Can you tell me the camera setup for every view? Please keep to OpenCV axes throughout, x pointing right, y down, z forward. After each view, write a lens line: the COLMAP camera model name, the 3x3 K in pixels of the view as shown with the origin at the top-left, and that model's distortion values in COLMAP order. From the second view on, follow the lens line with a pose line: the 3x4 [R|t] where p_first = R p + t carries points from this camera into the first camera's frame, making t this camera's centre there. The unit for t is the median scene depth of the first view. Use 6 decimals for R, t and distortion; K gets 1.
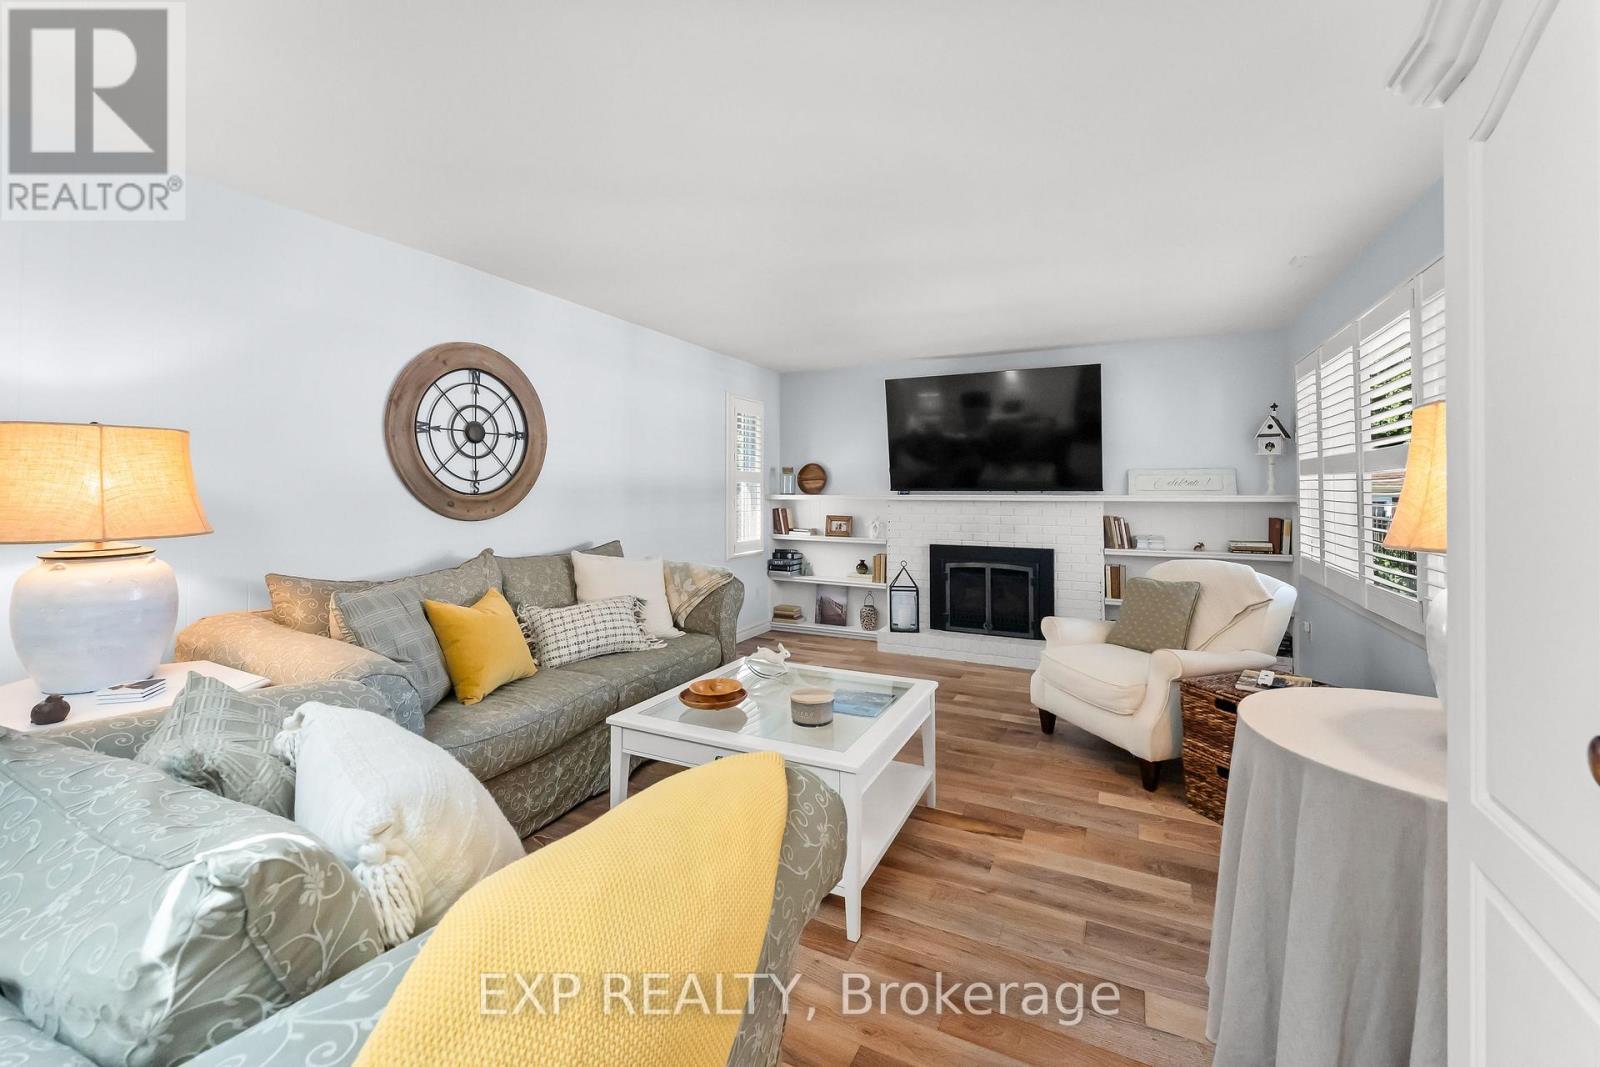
lens RADIAL K [[661.7, 0, 804.1], [0, 661.7, 486.1], [0, 0, 1]] dist [0.000091, -0.000072]
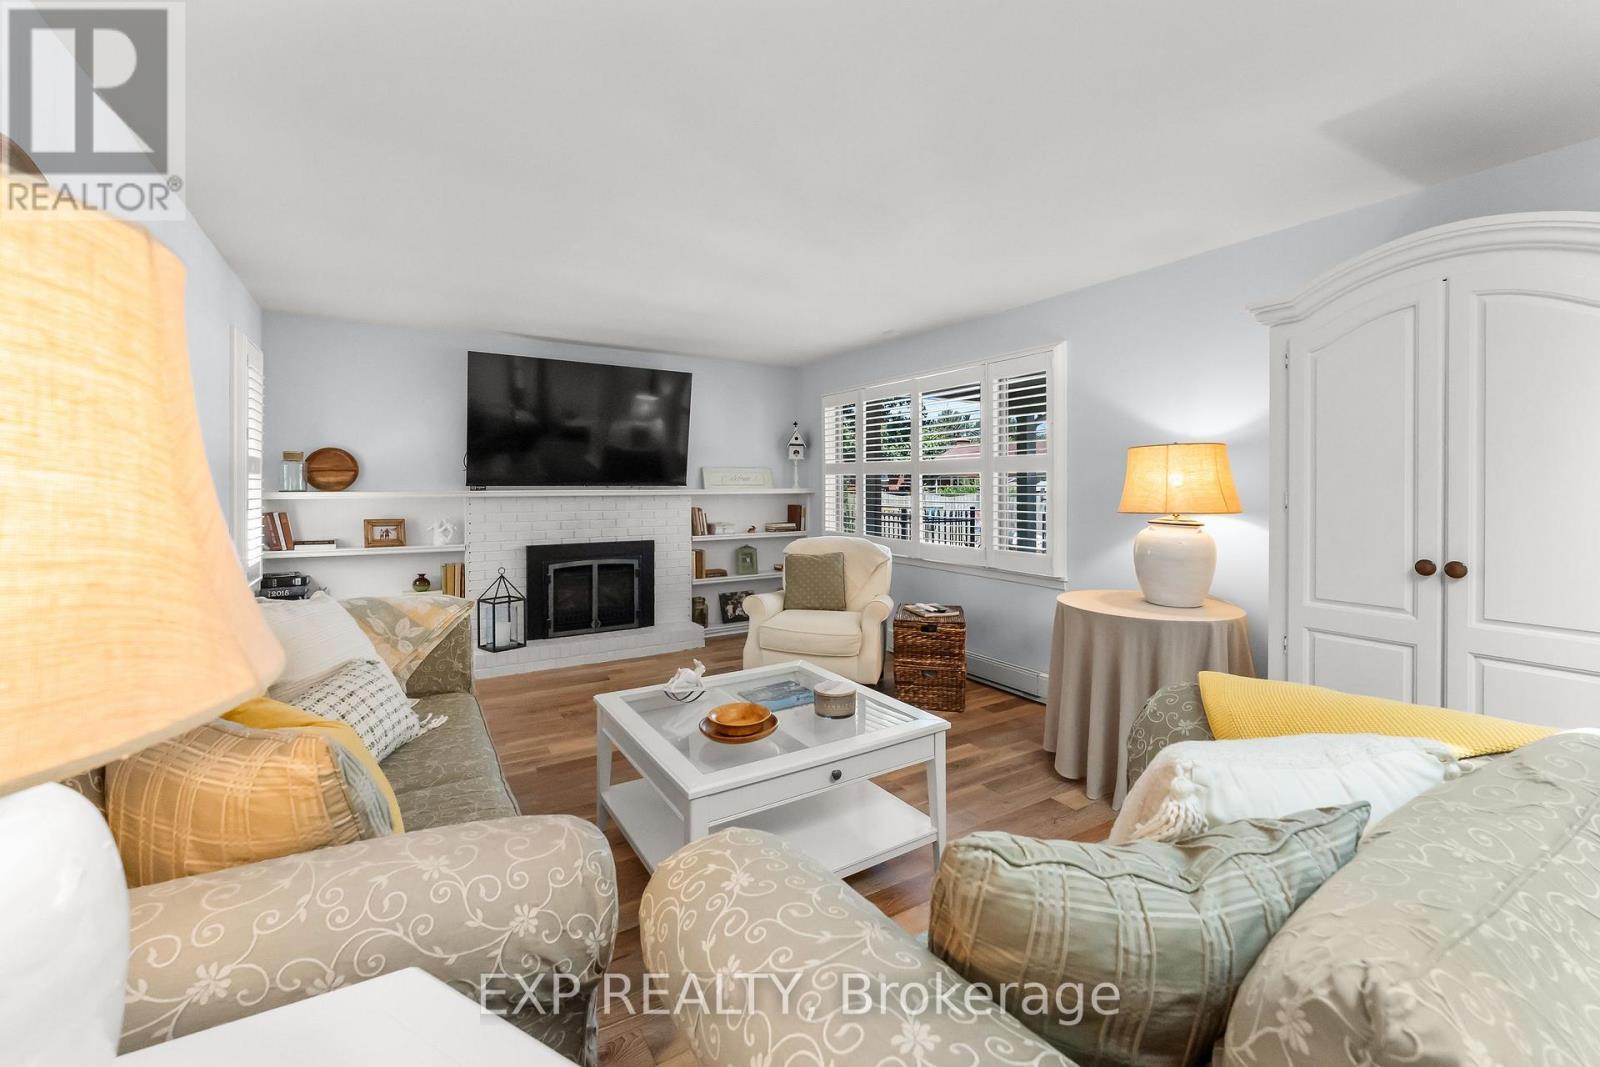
lens RADIAL K [[661.7, 0, 804.1], [0, 661.7, 486.1], [0, 0, 1]] dist [0.000091, -0.000072]
pose [[0.521662, -0.003349, 0.853146, -0.392966], [-0.004670, 0.999966, 0.006781, -0.000213], [-0.853140, -0.007522, 0.521628, 0.228648]]
